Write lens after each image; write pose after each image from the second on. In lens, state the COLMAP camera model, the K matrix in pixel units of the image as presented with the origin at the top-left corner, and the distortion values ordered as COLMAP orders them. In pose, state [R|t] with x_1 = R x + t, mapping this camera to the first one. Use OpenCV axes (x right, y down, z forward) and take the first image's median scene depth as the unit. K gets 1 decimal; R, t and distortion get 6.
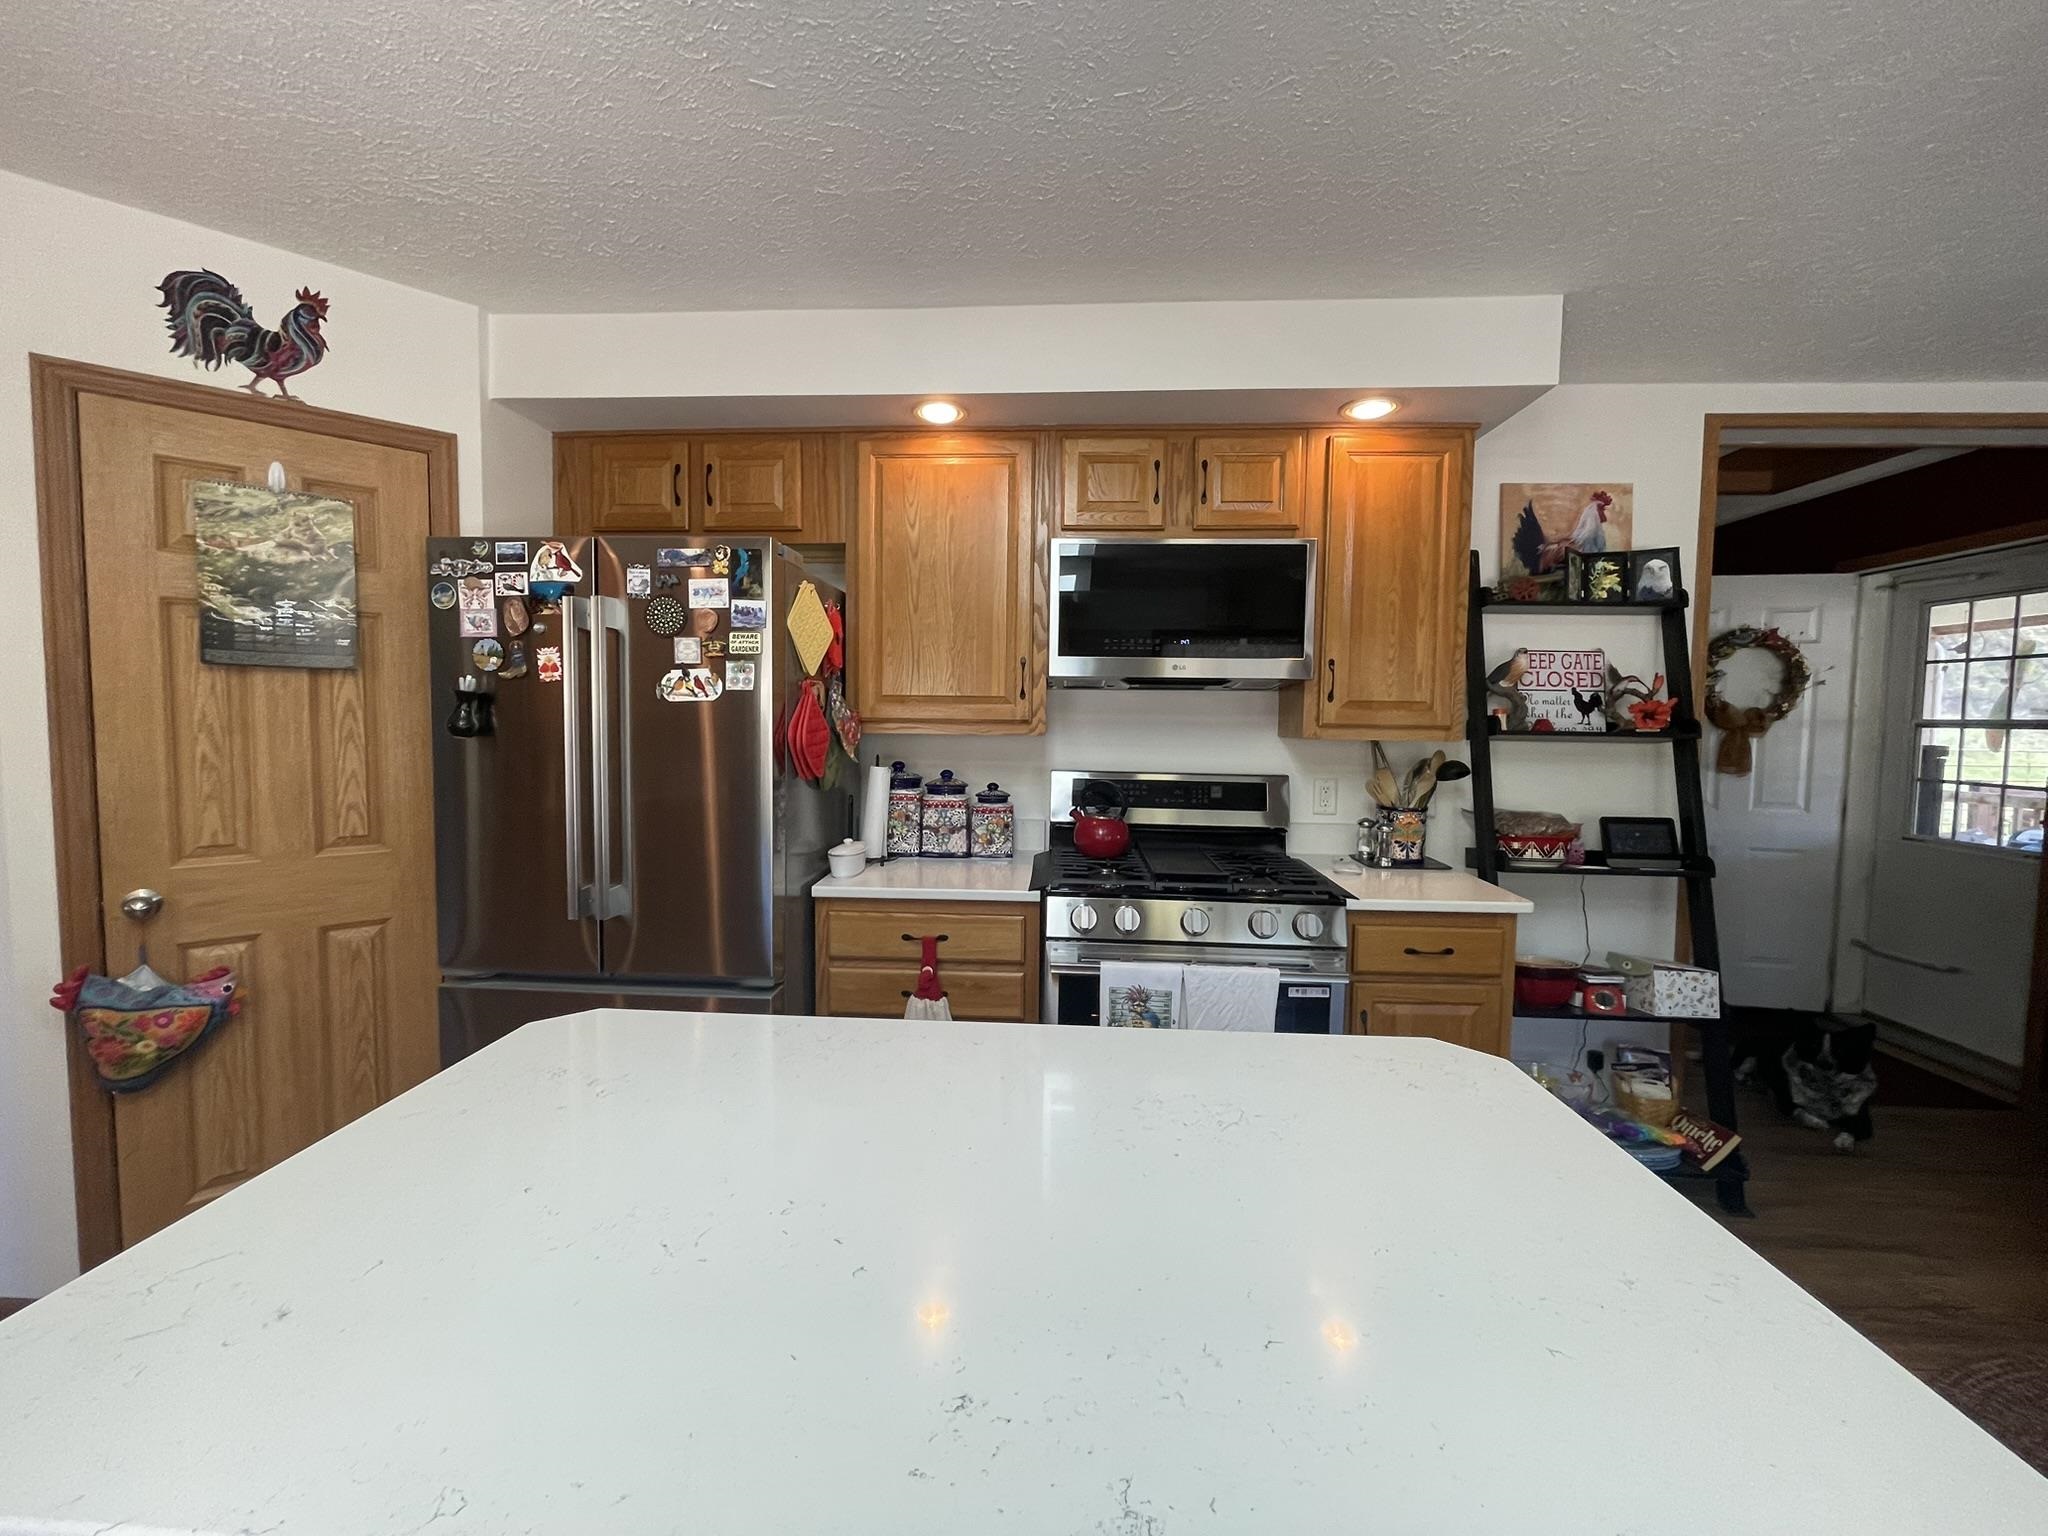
lens RADIAL K [[823.2, 0, 1019.6], [0, 823.2, 764.0], [0, 0, 1]] dist [-0.010963, 0.003274]
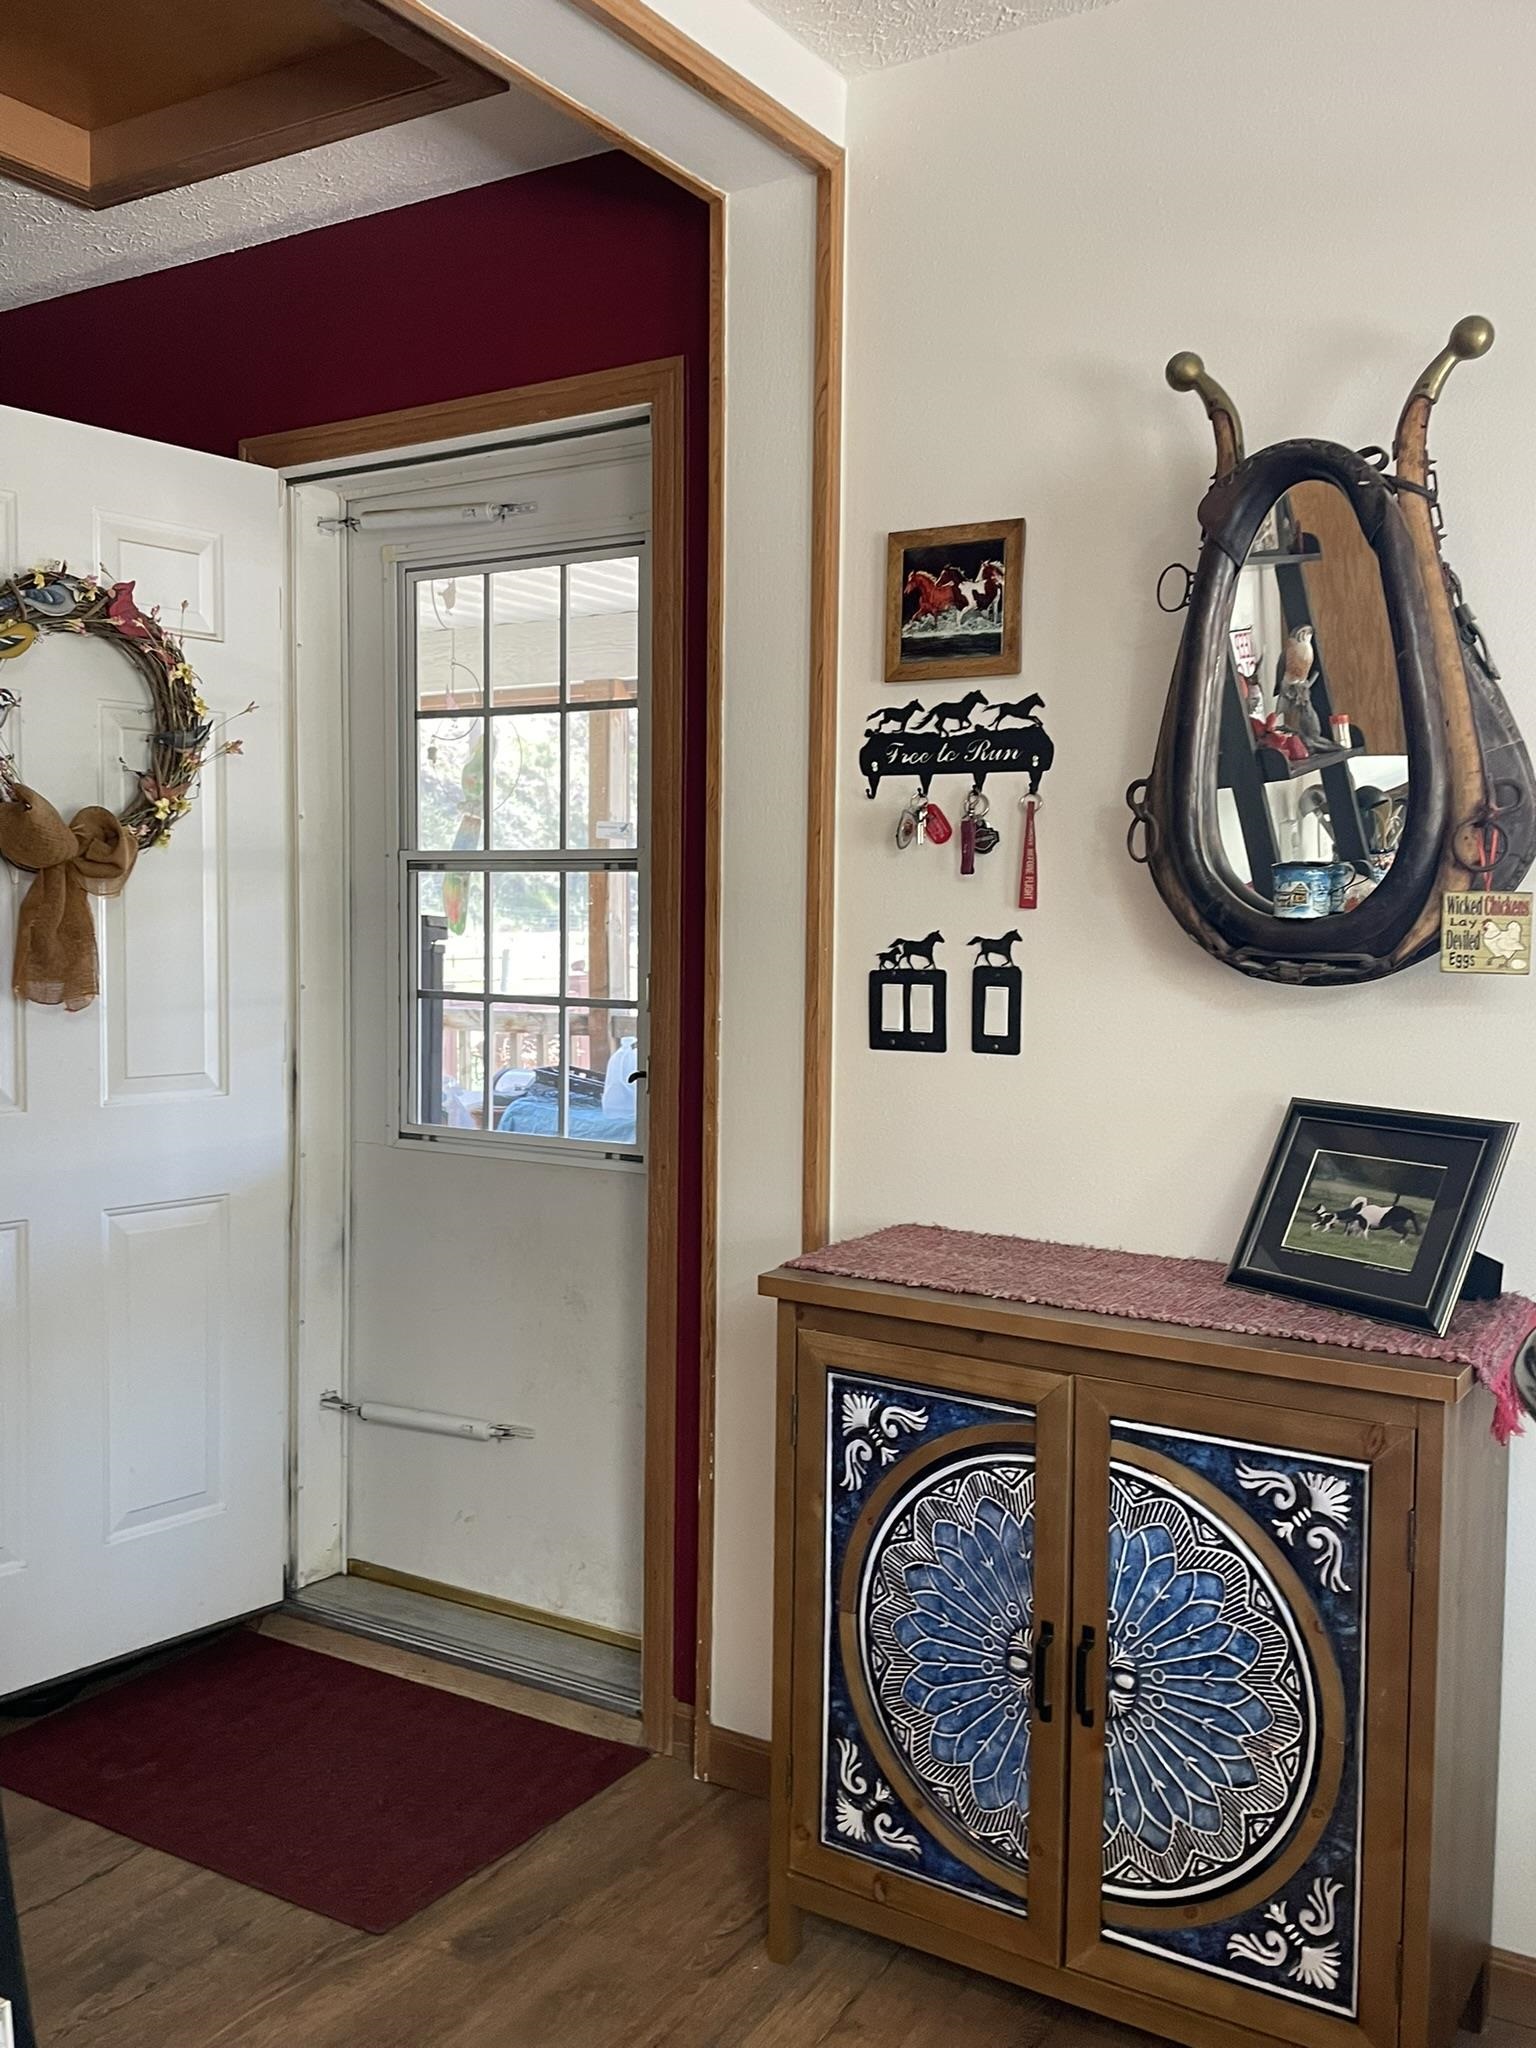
lens RADIAL K [[1803.7, 0, 758.2], [0, 1803.7, 1030.6], [0, 0, 1]] dist [0.033533, -0.012314]
pose [[0.466439, -0.063340, 0.882283, 0.484364], [0.043528, 0.997868, 0.048625, -0.000007], [-0.883482, 0.015723, 0.468202, 0.550045]]
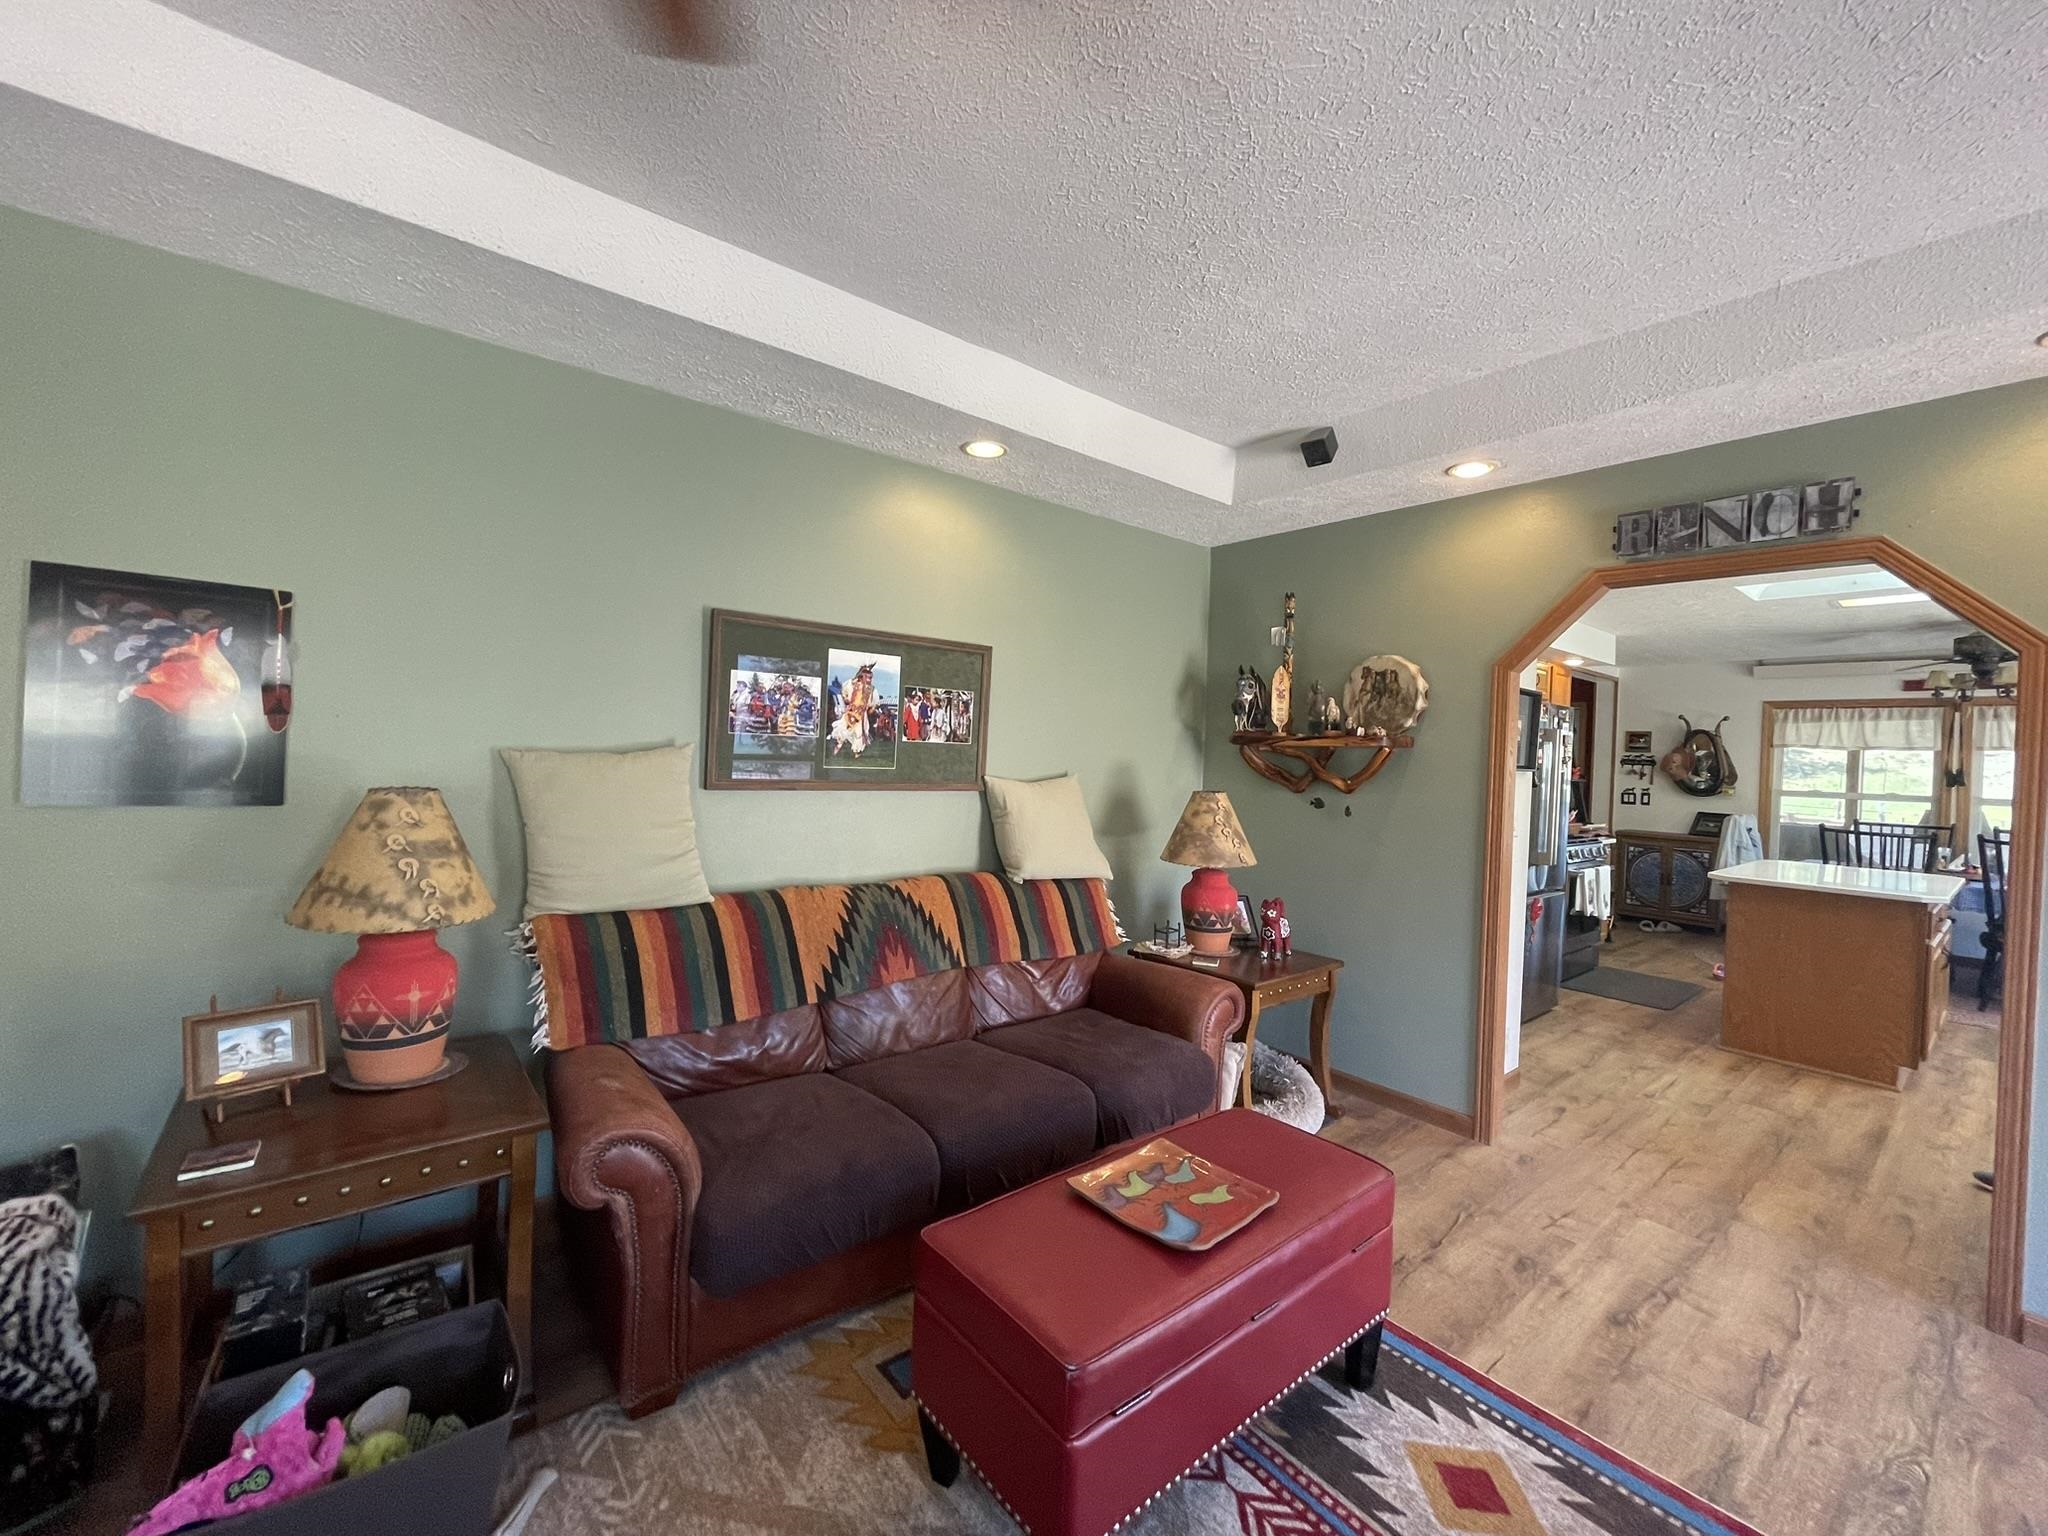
lens RADIAL K [[823.2, 0, 1006.5], [0, 823.2, 765.1], [0, 0, 1]] dist [-0.010963, 0.003274]
pose [[0.751412, 0.002556, 0.659828, -2.225089], [0.014949, 0.999670, -0.020896, -0.053221], [-0.659664, 0.025565, 0.751126, 0.184941]]
